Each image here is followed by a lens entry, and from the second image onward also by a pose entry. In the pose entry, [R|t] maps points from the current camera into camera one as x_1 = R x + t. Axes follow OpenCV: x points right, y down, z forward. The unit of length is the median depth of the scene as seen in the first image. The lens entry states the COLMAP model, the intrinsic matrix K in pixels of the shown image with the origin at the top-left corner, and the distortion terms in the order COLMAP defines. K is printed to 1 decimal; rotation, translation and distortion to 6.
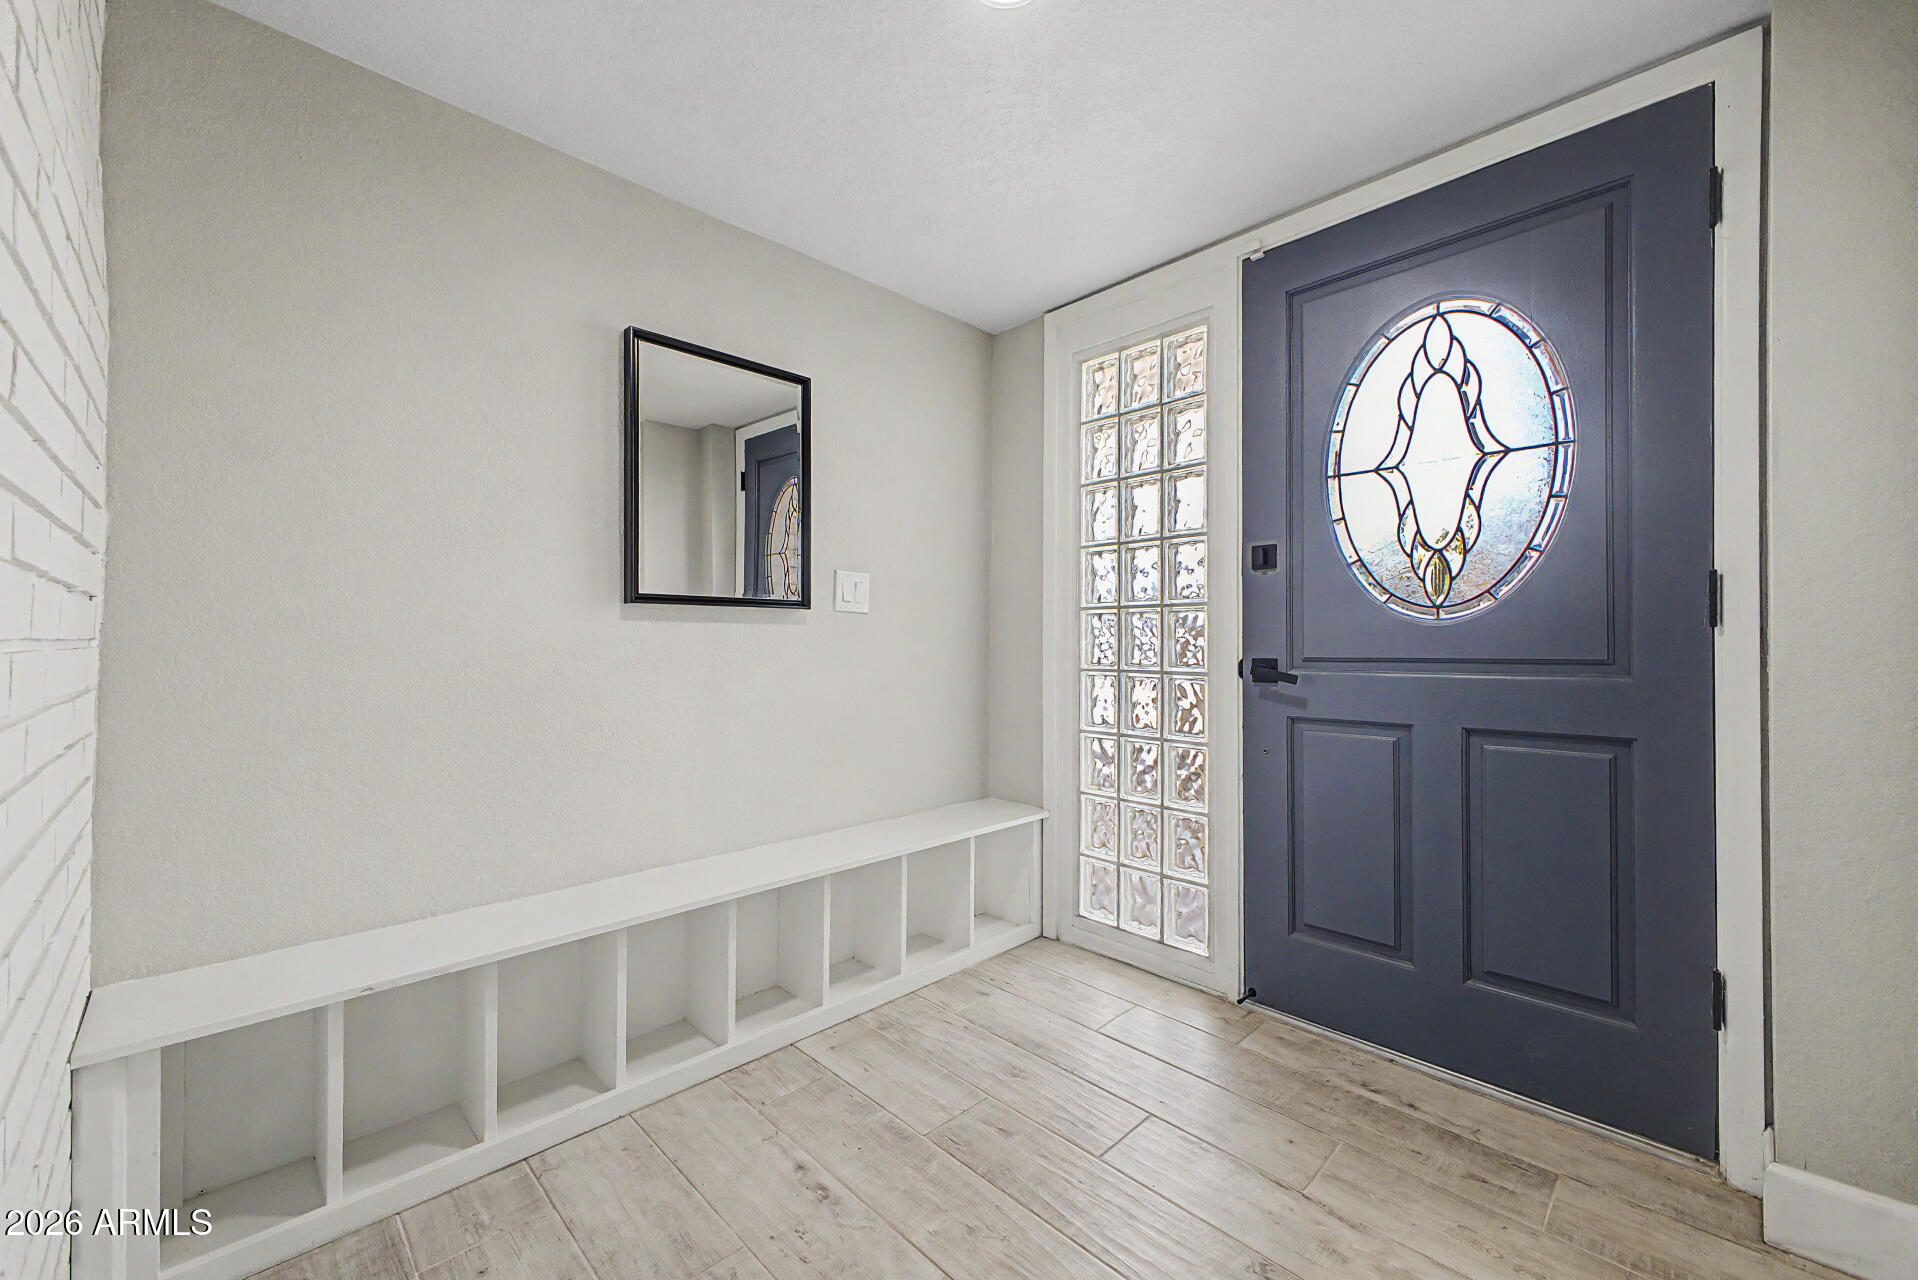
lens RADIAL K [[756.4, 0, 953.5], [0, 756.4, 647.3], [0, 0, 1]] dist [0.018256, -0.004131]
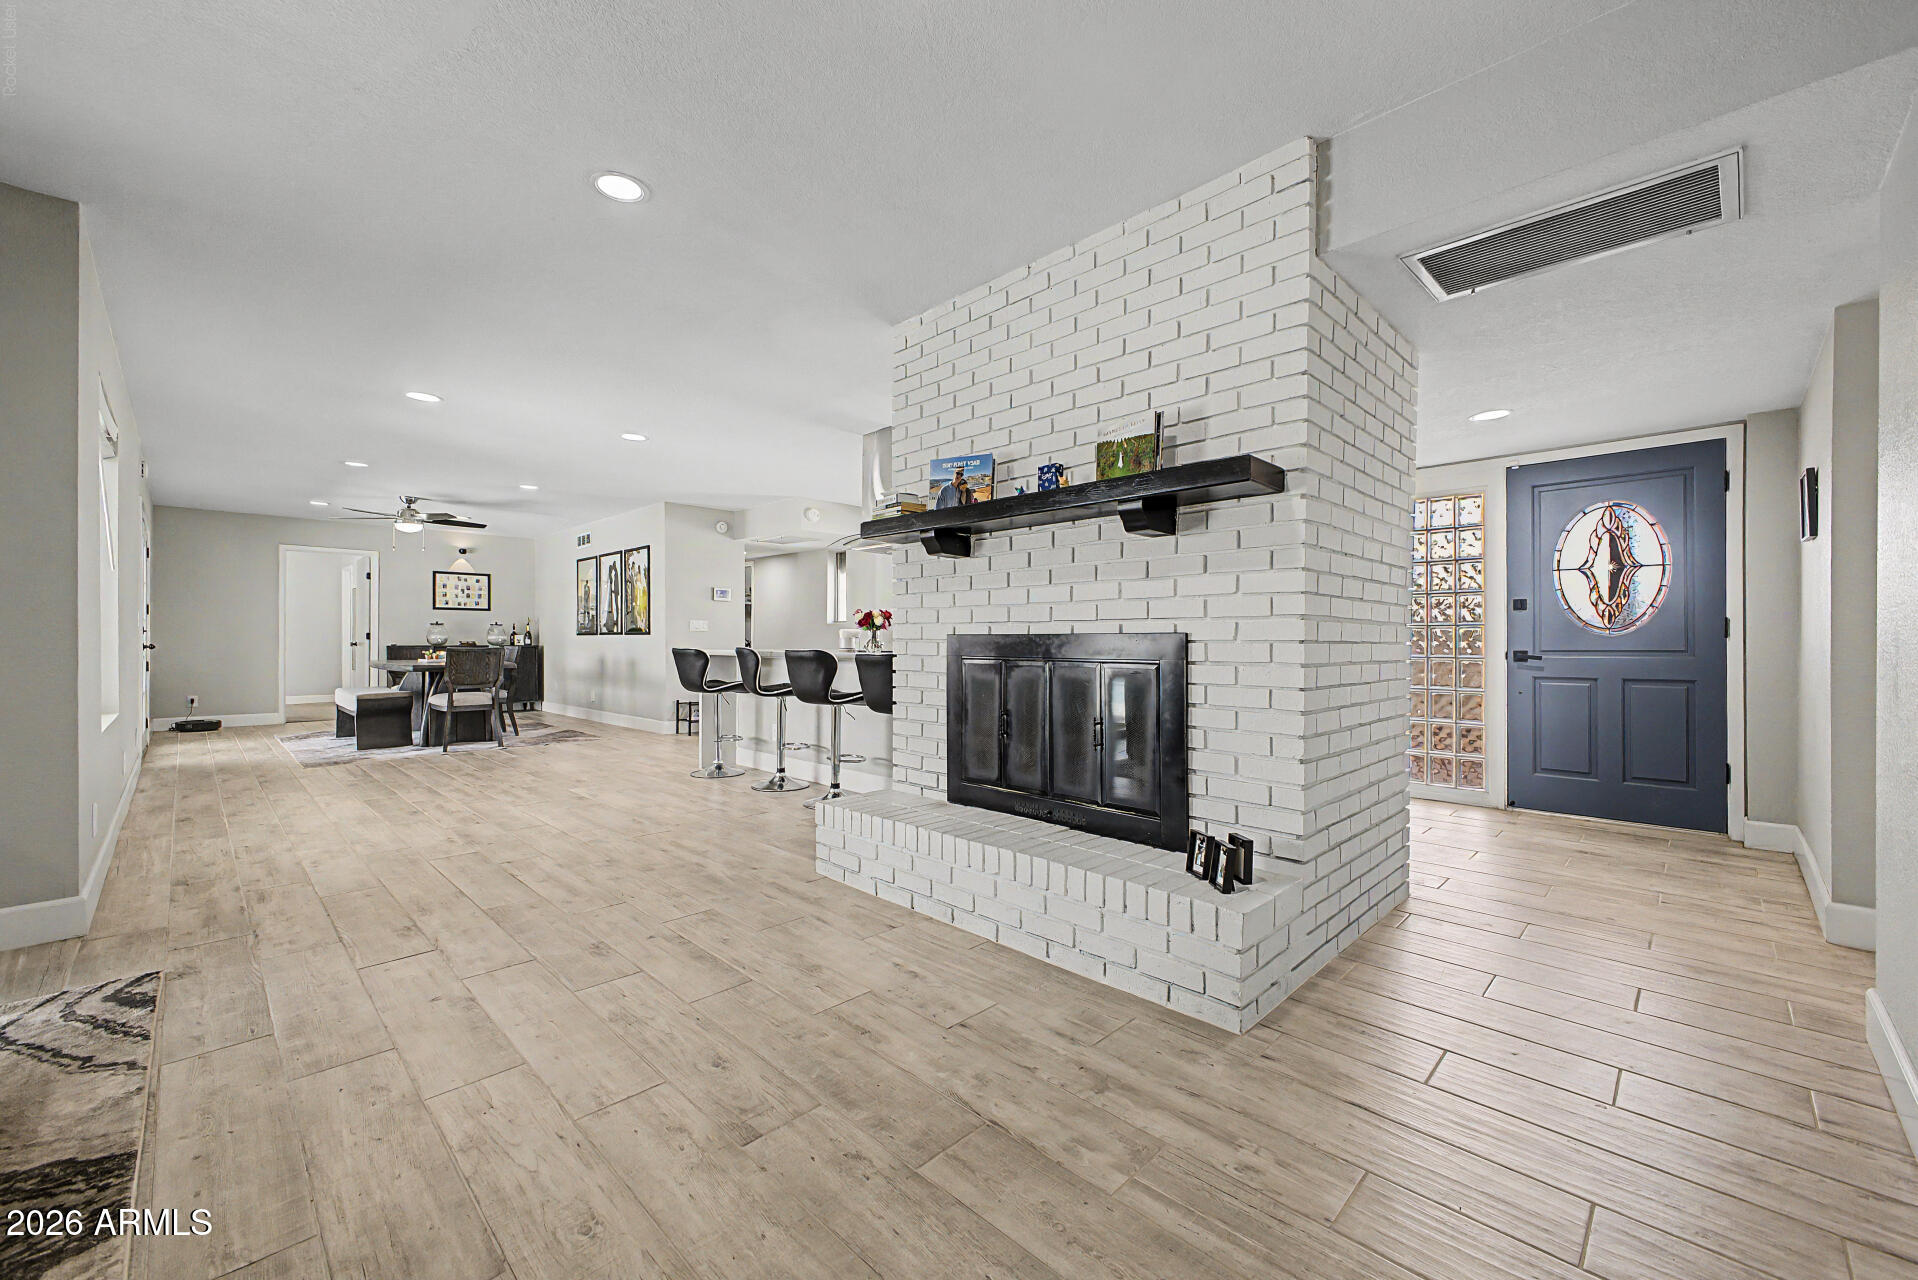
lens RADIAL K [[756.4, 0, 947.4], [0, 756.4, 645.0], [0, 0, 1]] dist [0.018256, -0.004131]
pose [[0.999996, -0.002412, 0.001632, -1.477266], [0.002407, 0.999992, 0.003281, -0.014547], [-0.001640, -0.003277, 0.999993, -1.427671]]
